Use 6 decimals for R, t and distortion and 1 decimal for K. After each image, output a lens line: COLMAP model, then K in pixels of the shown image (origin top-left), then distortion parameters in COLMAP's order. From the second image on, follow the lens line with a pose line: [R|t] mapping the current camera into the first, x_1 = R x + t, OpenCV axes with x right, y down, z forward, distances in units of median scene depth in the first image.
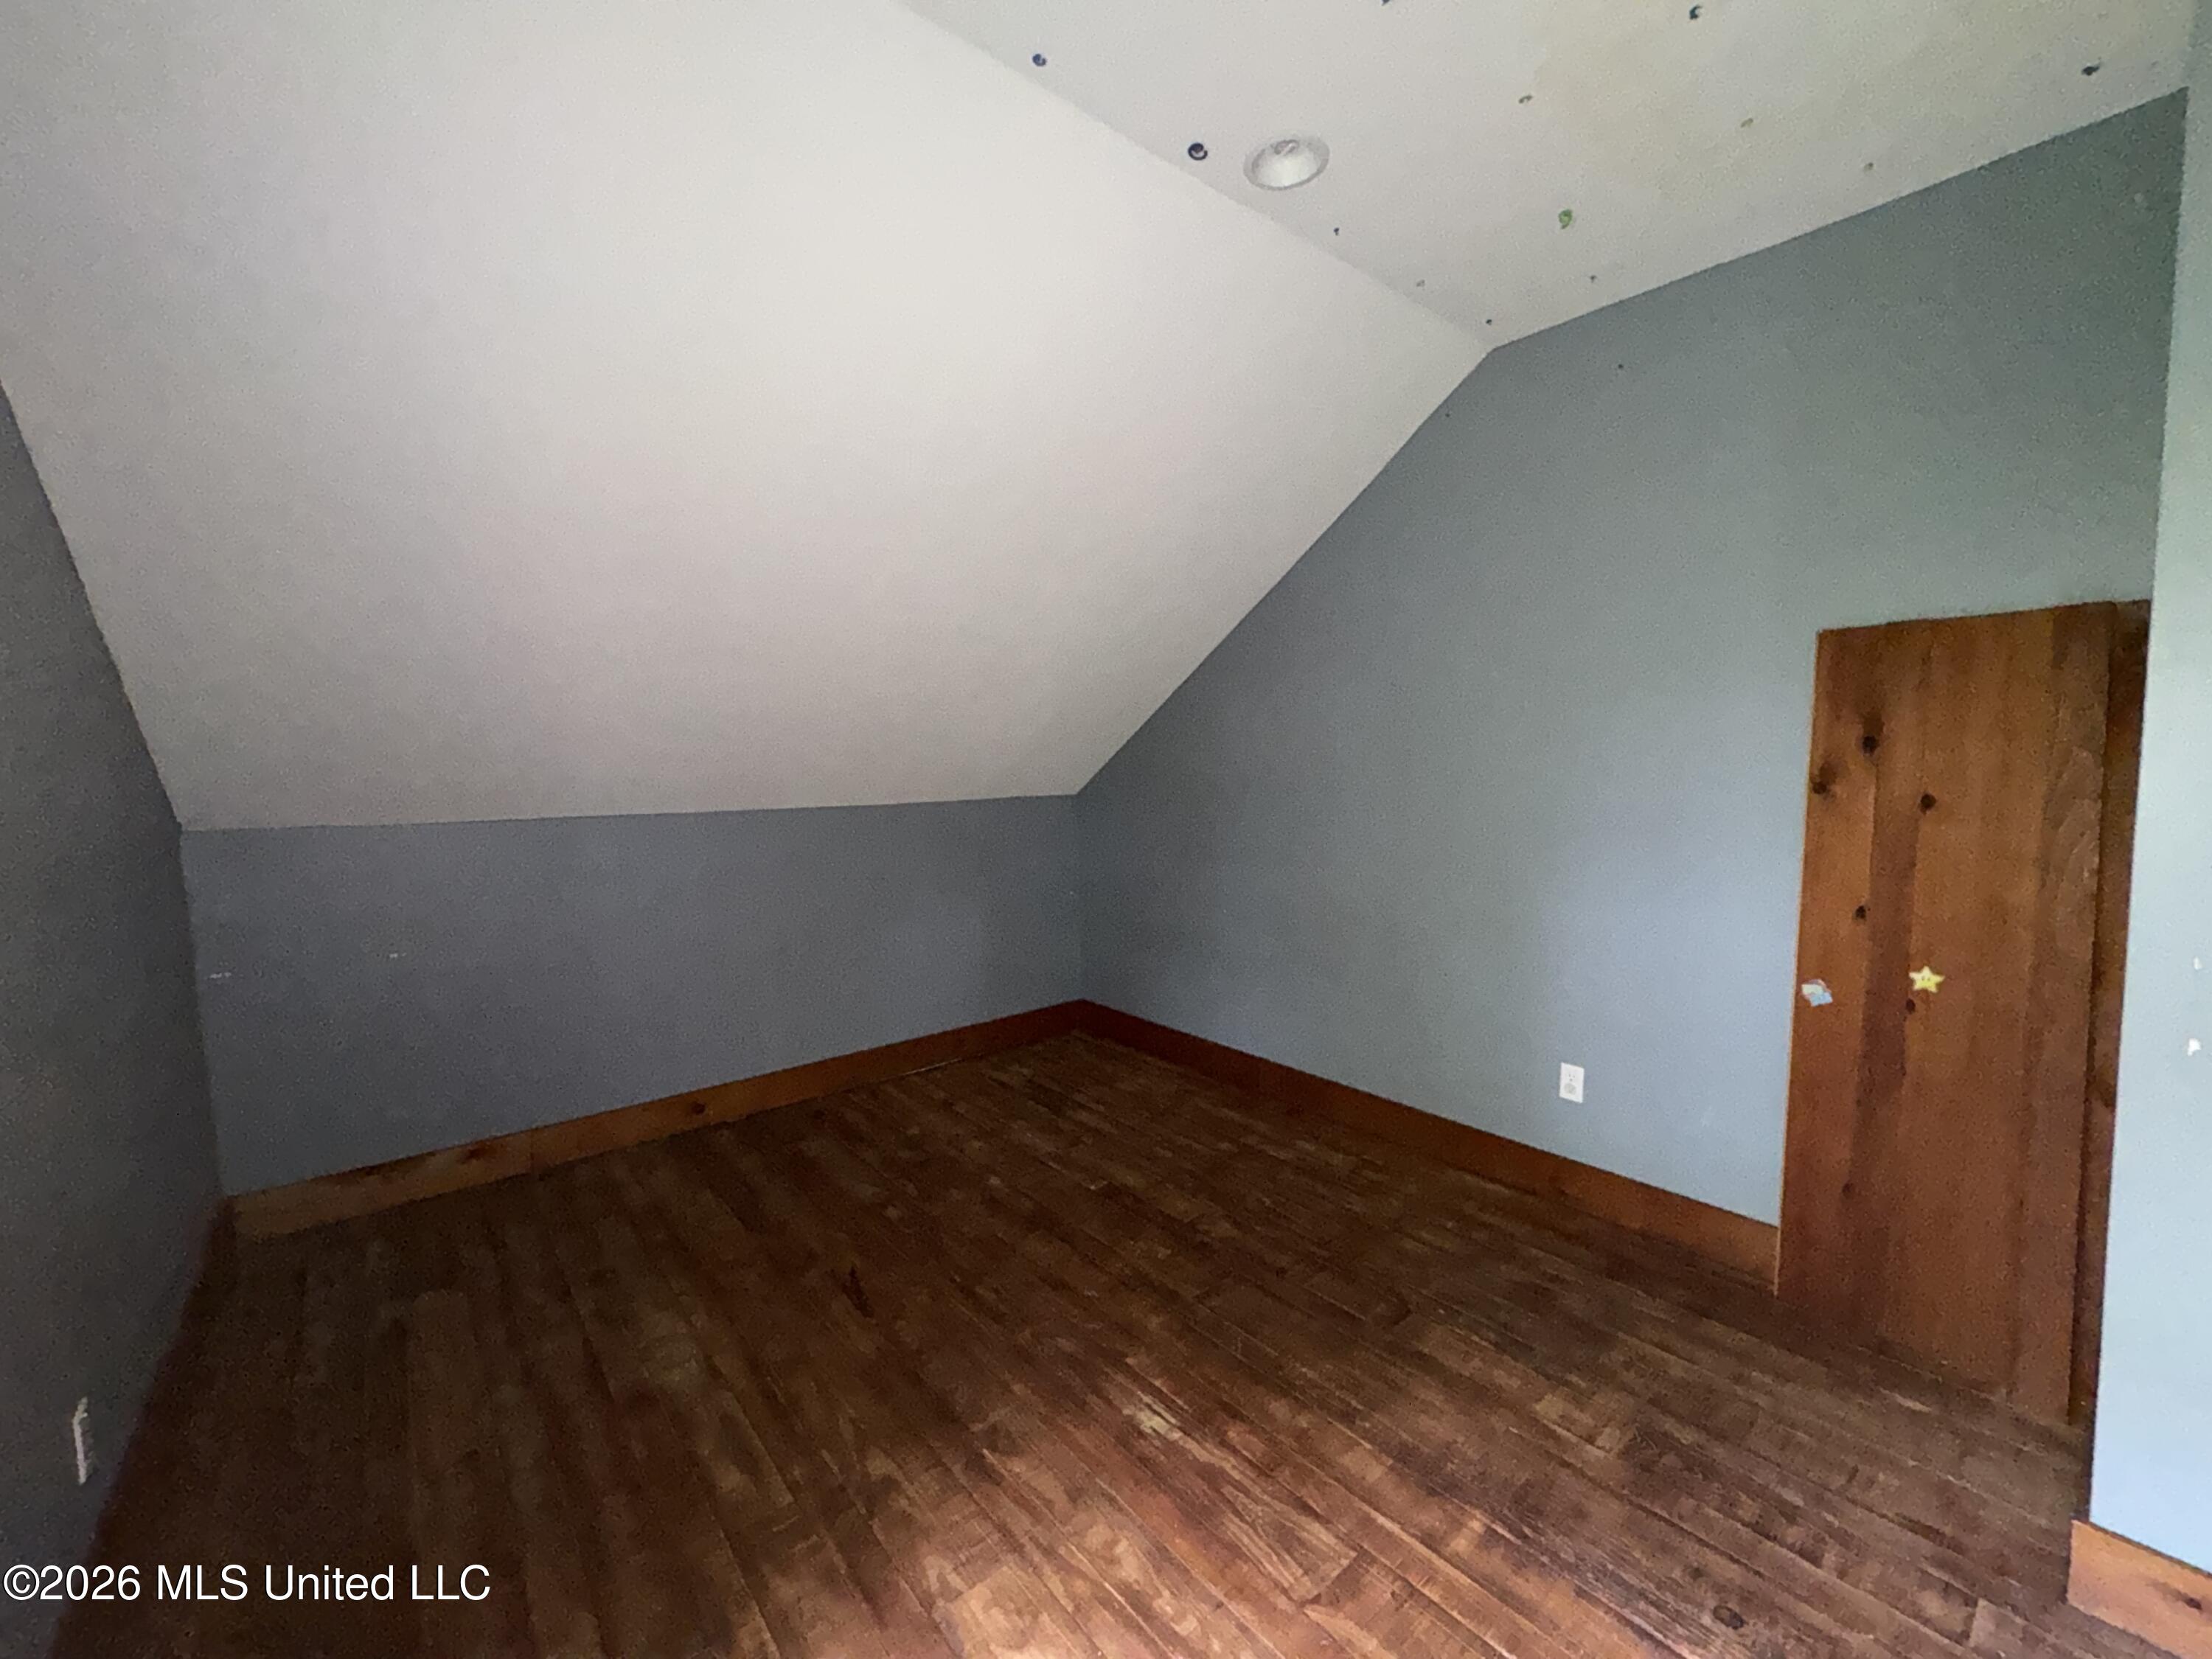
lens RADIAL K [[884.5, 0, 1104.8], [0, 884.5, 839.0], [0, 0, 1]] dist [-0.003180, 0.000440]
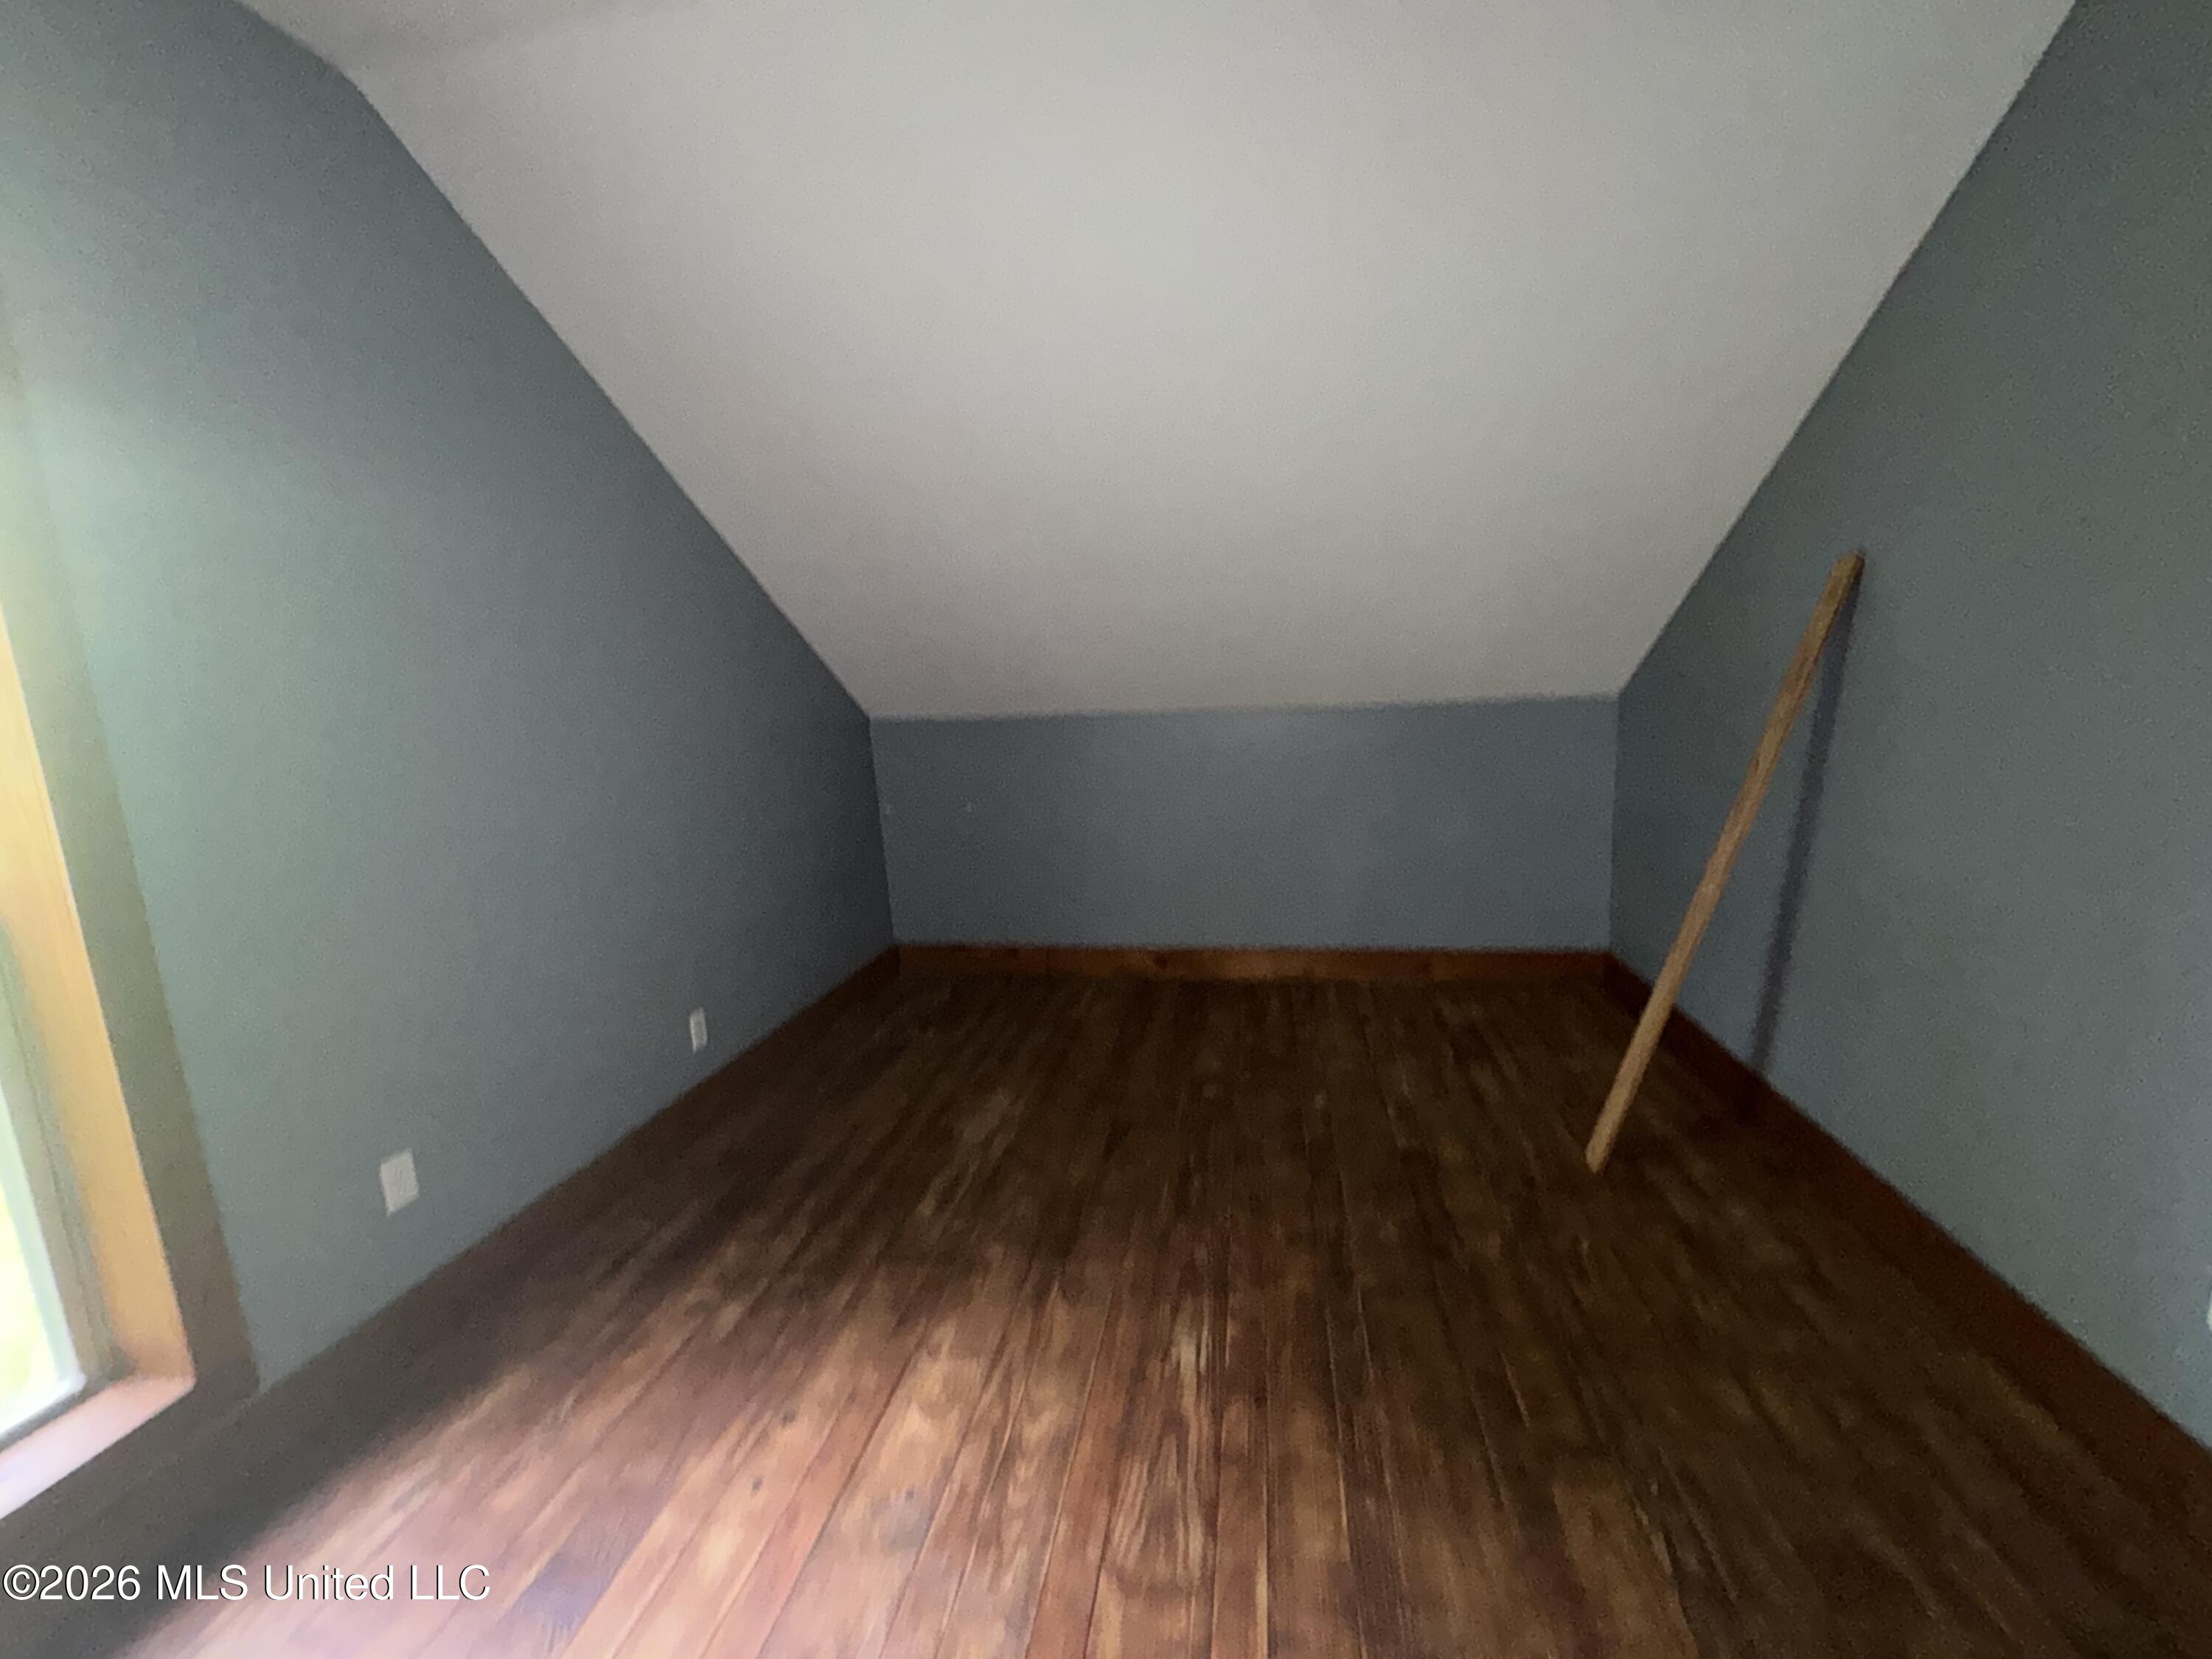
lens RADIAL K [[884.5, 0, 1110.7], [0, 884.5, 824.2], [0, 0, 1]] dist [-0.003180, 0.000440]
pose [[0.644622, 0.109099, -0.756677, 0.660469], [-0.031520, 0.992716, 0.116278, -0.029578], [0.763852, -0.051105, 0.643365, 0.332336]]
